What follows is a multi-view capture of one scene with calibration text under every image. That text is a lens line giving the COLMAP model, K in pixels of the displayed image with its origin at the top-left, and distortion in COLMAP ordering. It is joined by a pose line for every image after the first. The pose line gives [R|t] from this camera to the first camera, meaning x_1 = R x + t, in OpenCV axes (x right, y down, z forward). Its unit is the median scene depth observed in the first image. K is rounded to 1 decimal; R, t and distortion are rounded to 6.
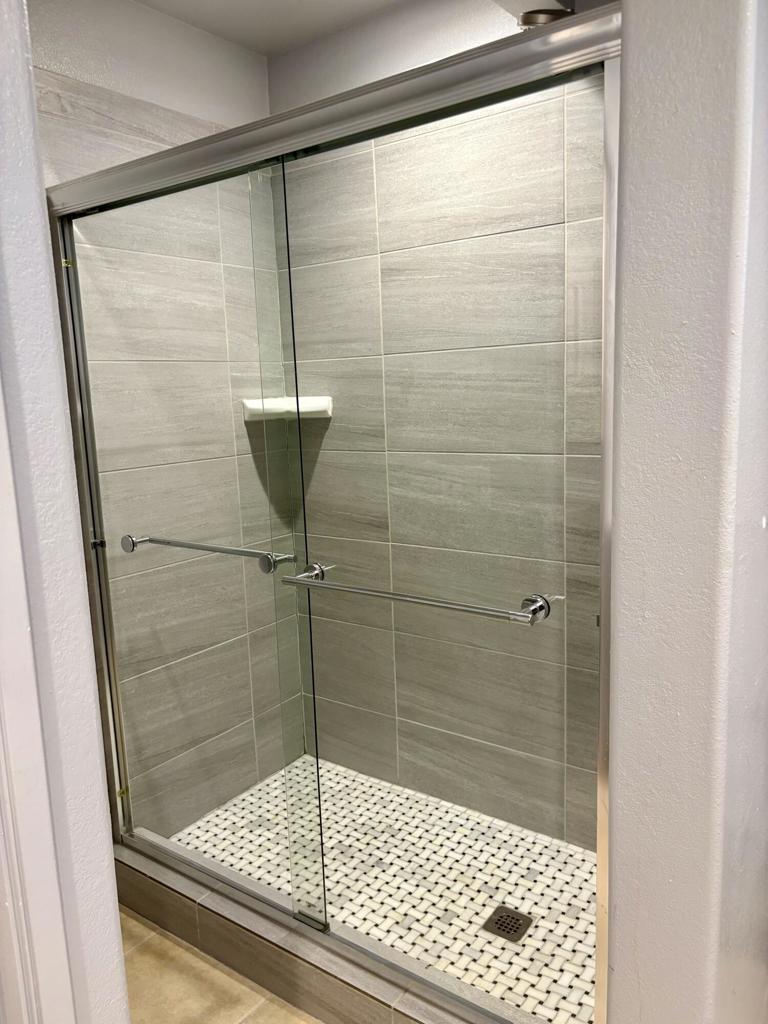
lens RADIAL K [[775.5, 0, 388.2], [0, 775.5, 513.9], [0, 0, 1]] dist [0.068985, -0.075095]
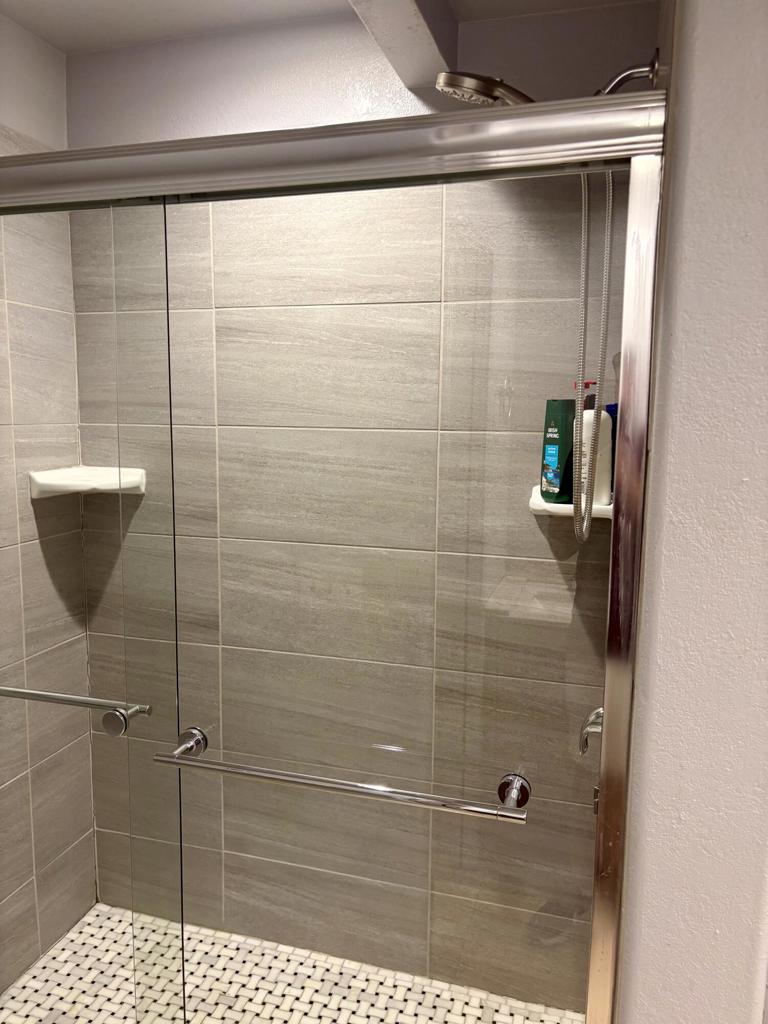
lens RADIAL K [[775.5, 0, 381.8], [0, 775.5, 518.5], [0, 0, 1]] dist [0.068985, -0.075095]
pose [[0.943387, 0.003621, 0.331676, -0.118369], [0.006240, 0.999570, -0.028660, -0.078286], [-0.331637, 0.029107, 0.942958, 0.143922]]
